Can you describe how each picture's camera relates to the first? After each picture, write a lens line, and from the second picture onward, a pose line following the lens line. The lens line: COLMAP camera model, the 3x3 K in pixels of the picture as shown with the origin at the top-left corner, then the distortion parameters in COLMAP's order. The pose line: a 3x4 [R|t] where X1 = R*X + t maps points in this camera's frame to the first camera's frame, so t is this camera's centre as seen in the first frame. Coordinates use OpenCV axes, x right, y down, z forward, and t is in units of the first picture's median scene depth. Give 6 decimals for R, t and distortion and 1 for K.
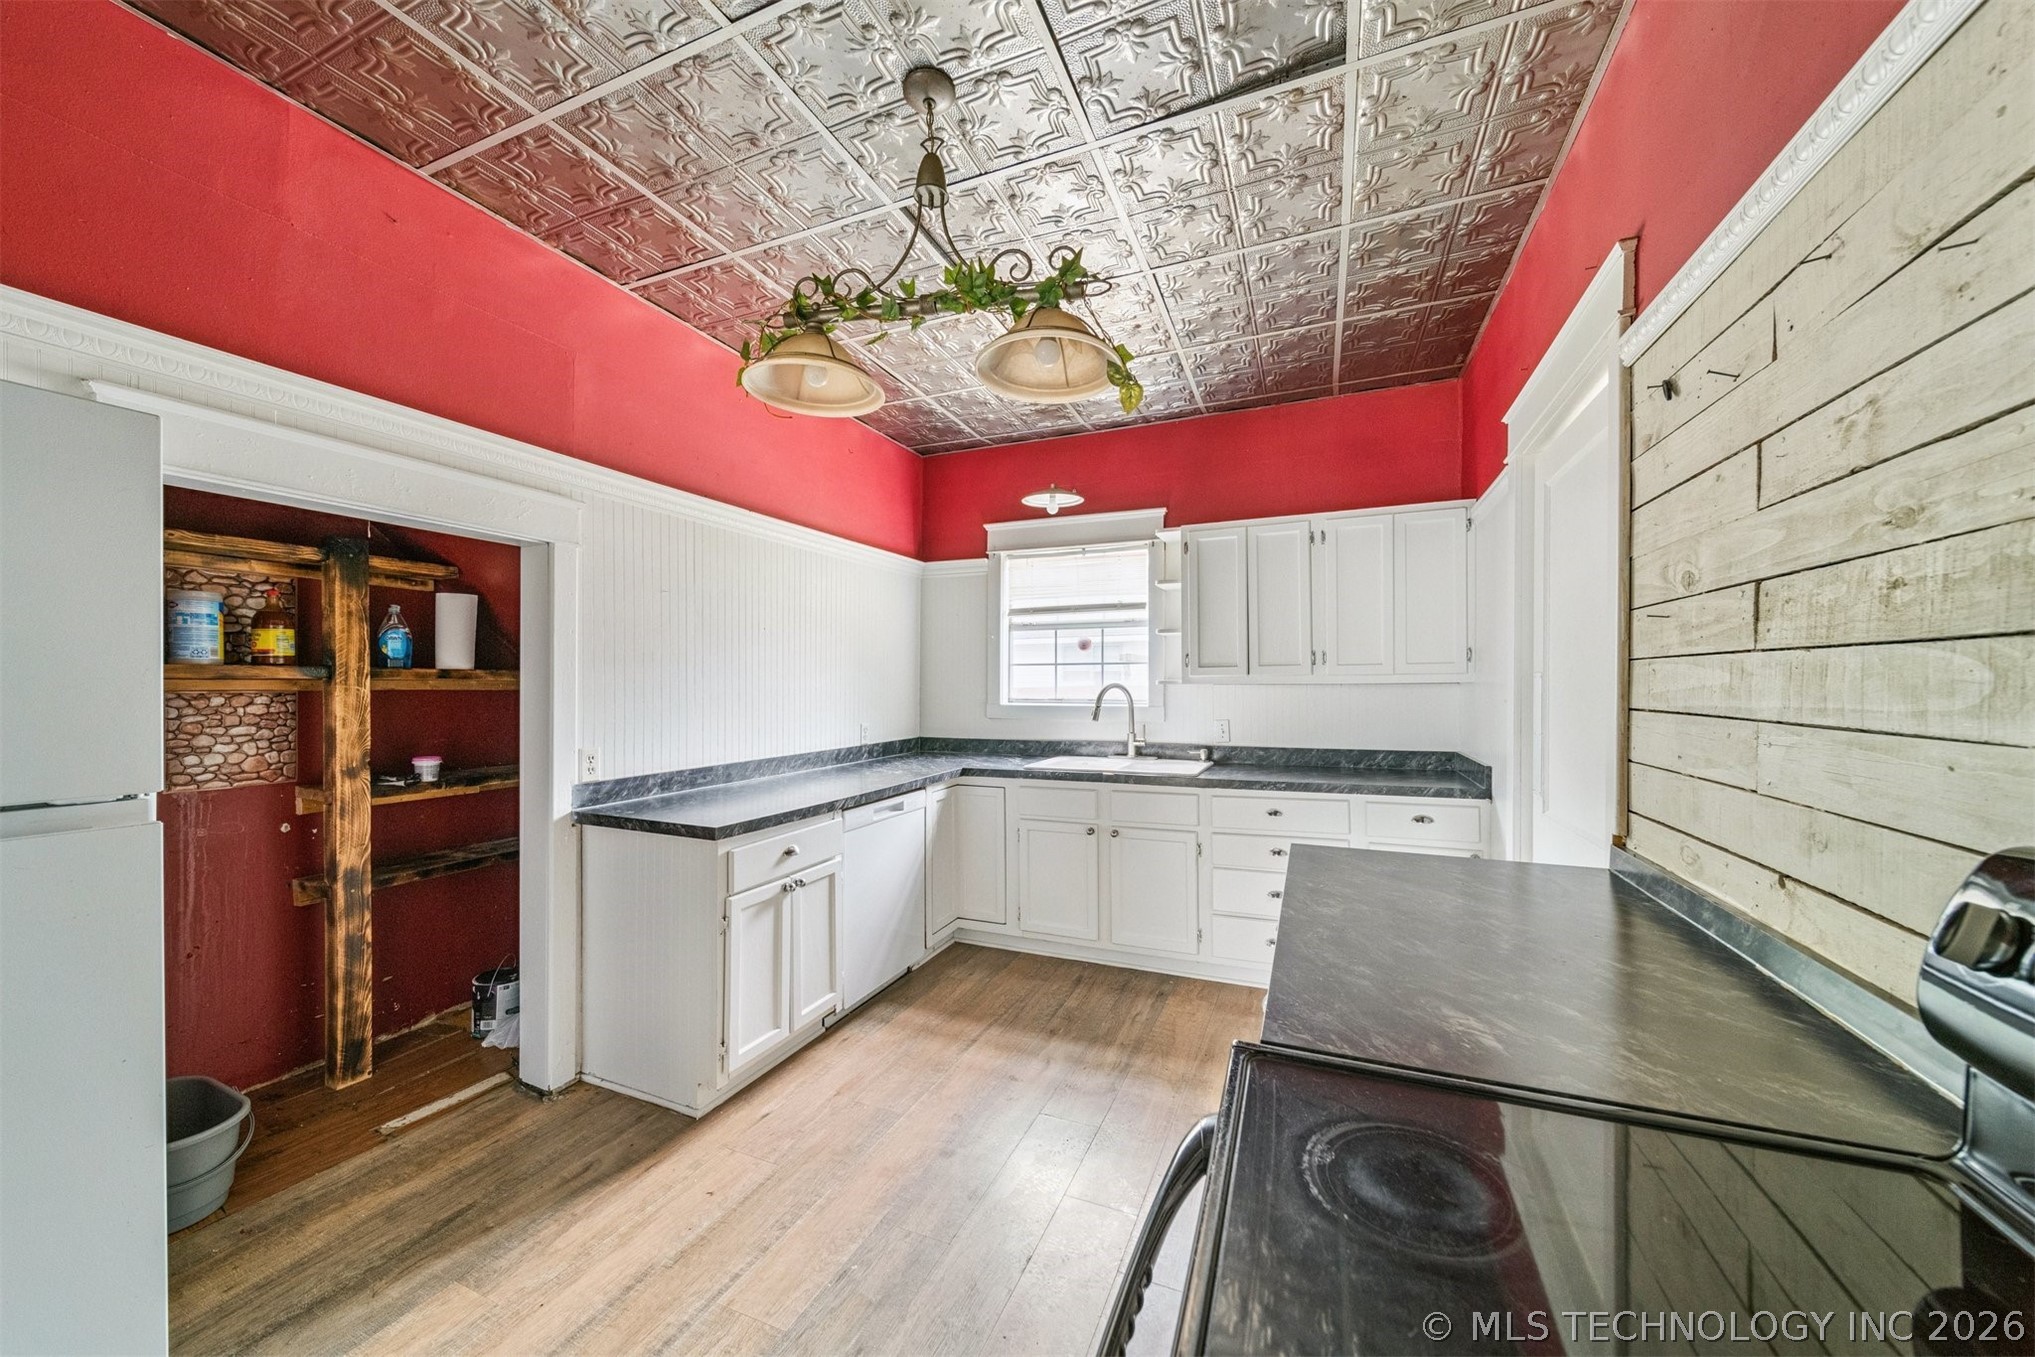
lens RADIAL K [[716.3, 0, 1029.5], [0, 716.3, 684.7], [0, 0, 1]] dist [-0.000493, -0.000093]
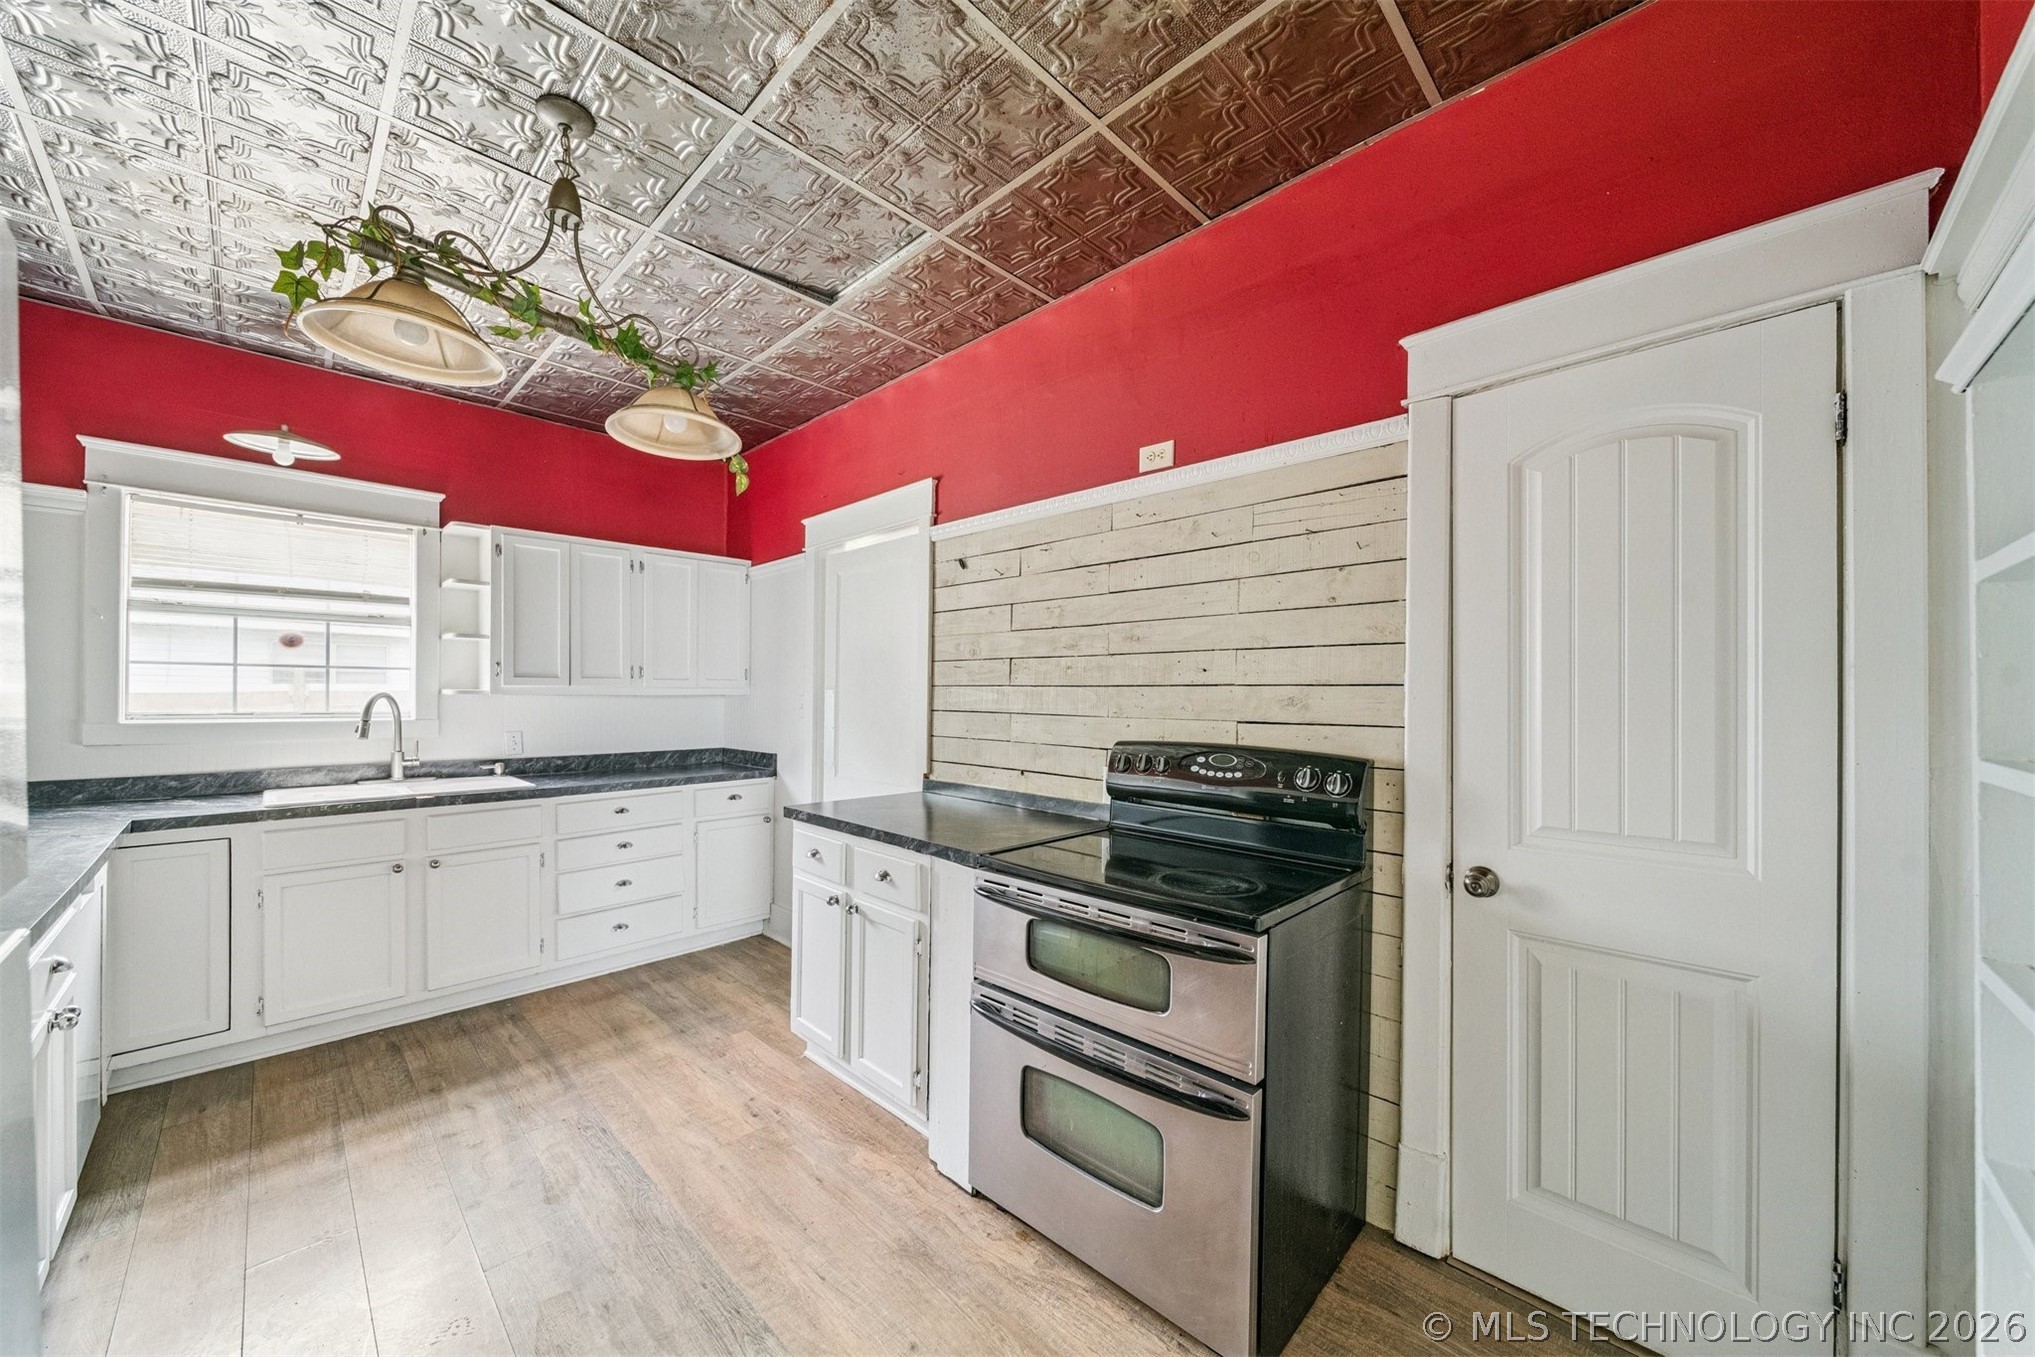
lens RADIAL K [[736.7, 0, 1021.6], [0, 736.7, 694.5], [0, 0, 1]] dist [-0.000095, -0.000026]
pose [[0.364917, 0.006875, 0.931014, -0.500927], [-0.007360, 0.999963, -0.004499, -0.001495], [-0.931011, -0.005211, 0.364955, 0.001853]]
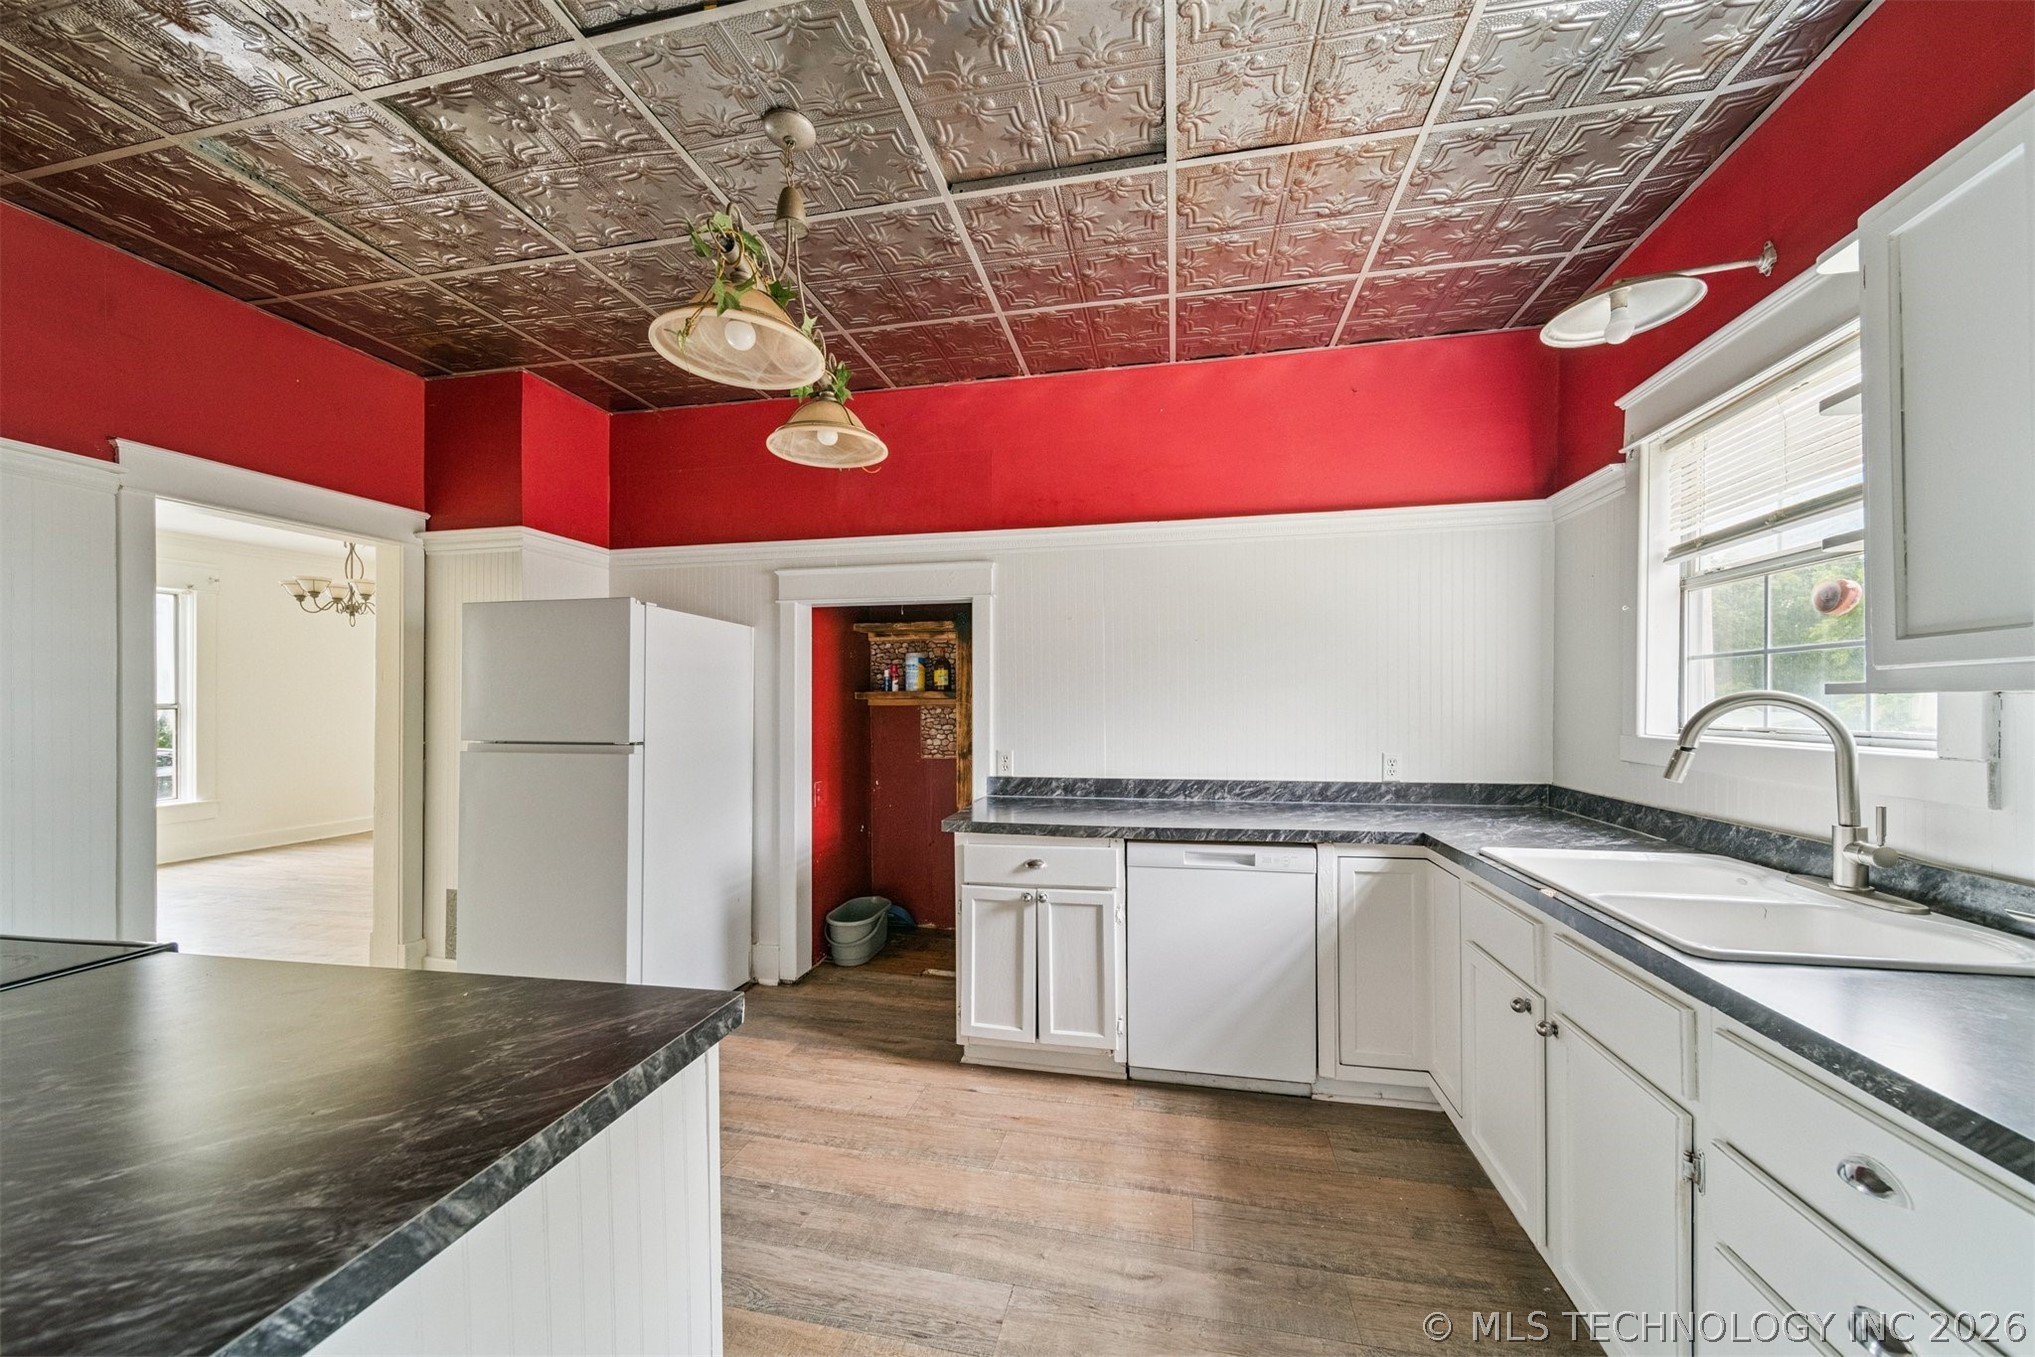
lens RADIAL K [[725.2, 0, 1024.4], [0, 725.2, 704.3], [0, 0, 1]] dist [0.000899, -0.000019]
pose [[0.180636, 0.000885, -0.983550, 0.549998], [0.003676, 0.999992, 0.001575, 0.002843], [0.983543, -0.003900, 0.180631, 0.647573]]
